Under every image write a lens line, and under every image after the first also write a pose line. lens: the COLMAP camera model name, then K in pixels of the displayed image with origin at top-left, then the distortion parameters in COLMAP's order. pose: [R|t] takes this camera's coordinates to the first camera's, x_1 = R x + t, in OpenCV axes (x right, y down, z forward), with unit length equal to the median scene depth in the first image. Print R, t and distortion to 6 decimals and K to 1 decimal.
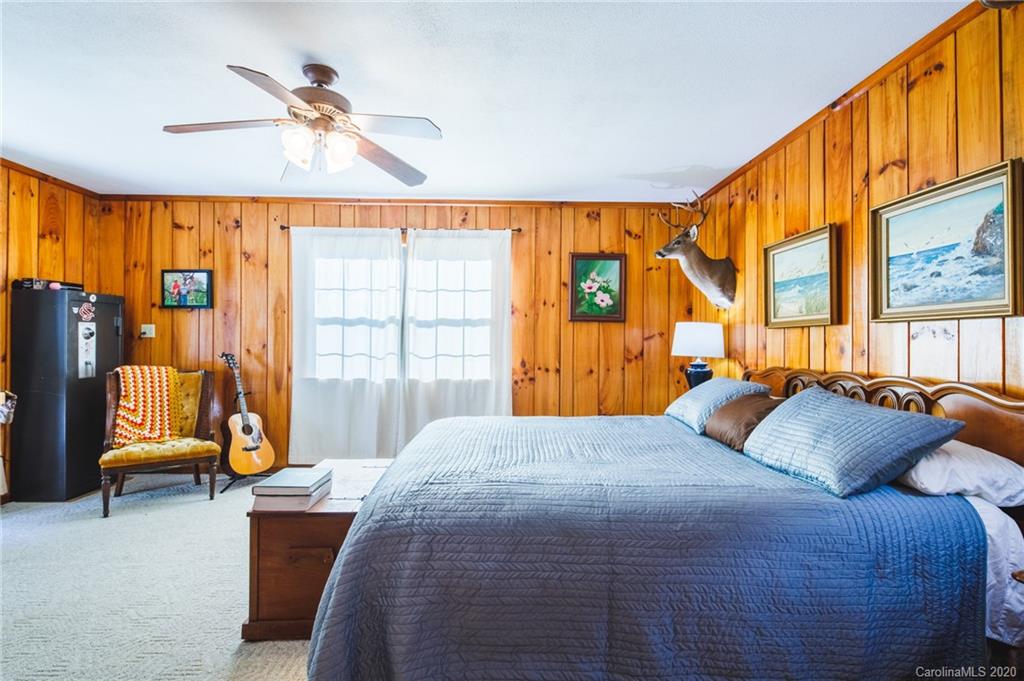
lens RADIAL K [[495.1, 0, 516.6], [0, 495.1, 337.3], [0, 0, 1]] dist [-0.001759, -0.004279]
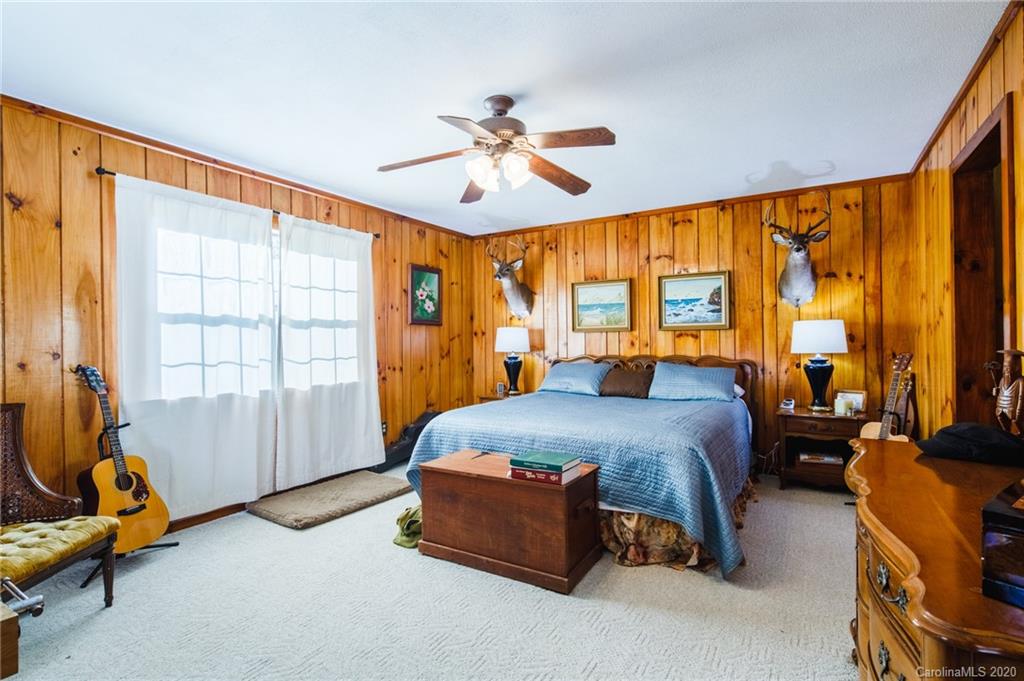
lens RADIAL K [[495.1, 0, 512.1], [0, 495.1, 338.0], [0, 0, 1]] dist [-0.001759, -0.004279]
pose [[0.539994, -0.006123, 0.841647, -0.720564], [0.005383, 0.999978, 0.003821, -0.004401], [-0.841652, 0.002468, 0.540015, 0.204220]]
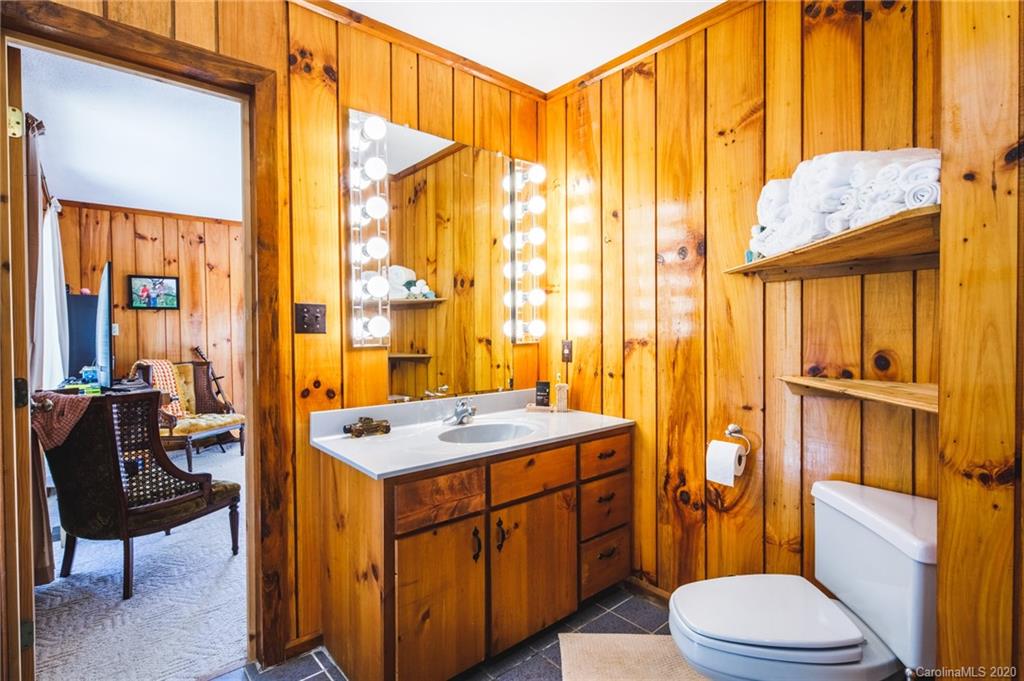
lens RADIAL K [[495.1, 0, 515.0], [0, 495.1, 339.4], [0, 0, 1]] dist [-0.001759, -0.004279]
pose [[0.779044, -0.023280, 0.626537, -0.732359], [0.006826, 0.999566, 0.028653, -0.016397], [-0.626933, -0.018046, 0.778865, -0.420145]]
